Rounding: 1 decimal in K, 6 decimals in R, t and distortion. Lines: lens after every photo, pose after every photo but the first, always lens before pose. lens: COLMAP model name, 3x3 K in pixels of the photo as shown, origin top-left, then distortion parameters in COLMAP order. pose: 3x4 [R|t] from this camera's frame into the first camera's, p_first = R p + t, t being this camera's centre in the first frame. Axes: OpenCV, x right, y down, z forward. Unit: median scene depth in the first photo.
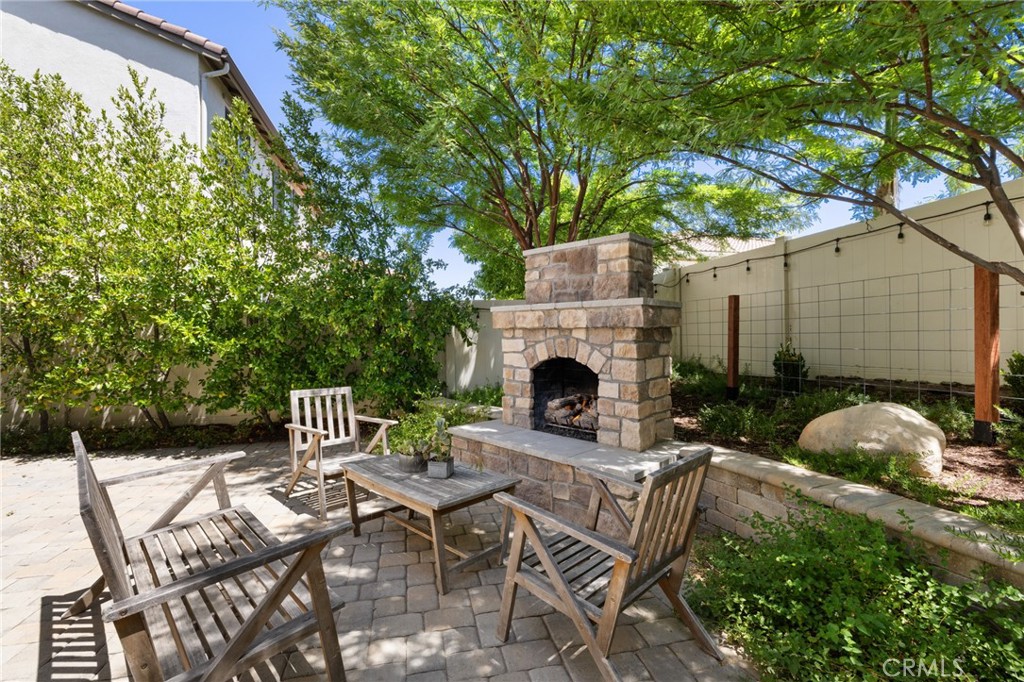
lens RADIAL K [[434.5, 0, 500.4], [0, 434.5, 332.4], [0, 0, 1]] dist [-0.000502, 0.000015]
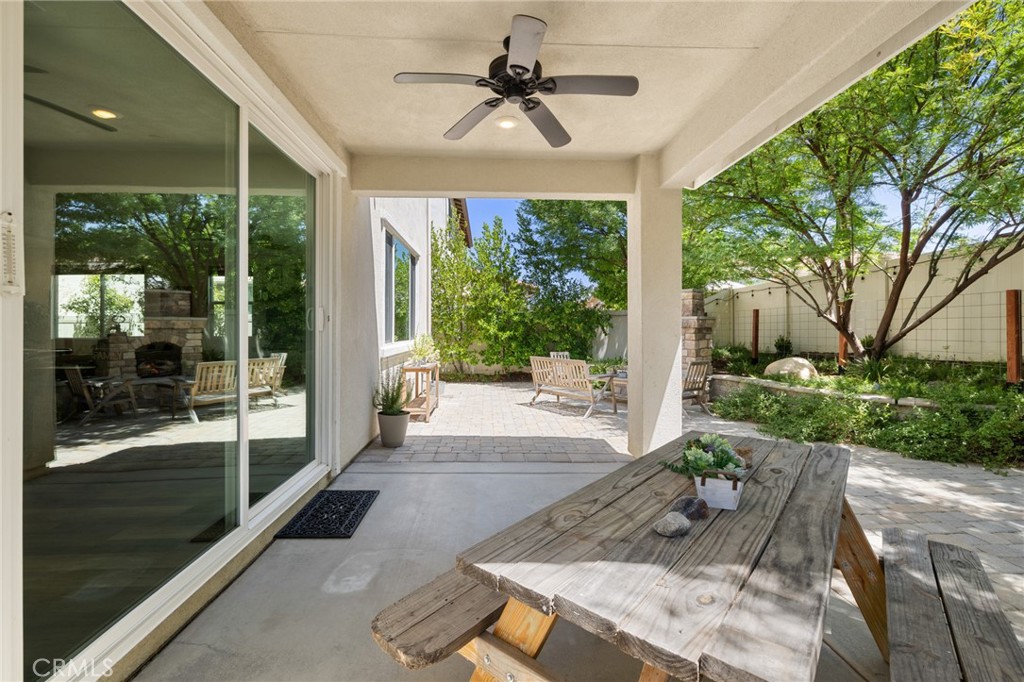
lens RADIAL K [[434.5, 0, 500.4], [0, 434.5, 332.4], [0, 0, 1]] dist [-0.000502, 0.000015]
pose [[0.985578, 0.005144, -0.169145, -0.348671], [-0.002581, 0.999879, 0.015368, -0.017995], [0.169203, -0.014709, 0.985471, -1.563348]]
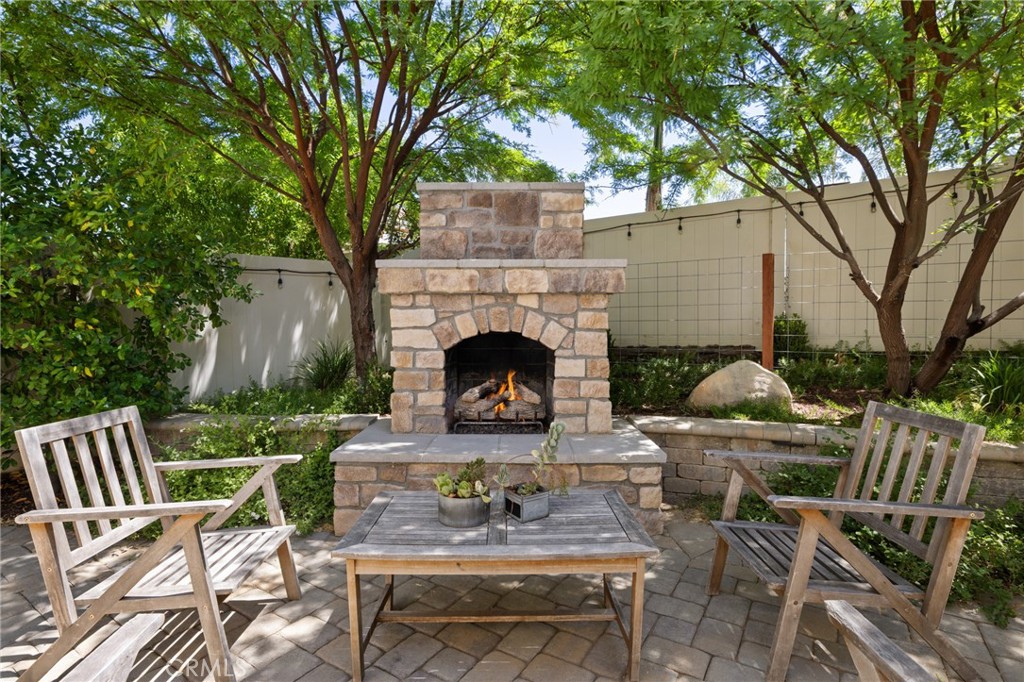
lens RADIAL K [[502.7, 0, 513.9], [0, 502.7, 332.3], [0, 0, 1]] dist [-0.017022, 0.000219]
pose [[0.714604, -0.022137, 0.699179, -0.465855], [-0.001219, 0.999458, 0.032890, 0.029569], [-0.699528, -0.024356, 0.714190, 0.357924]]
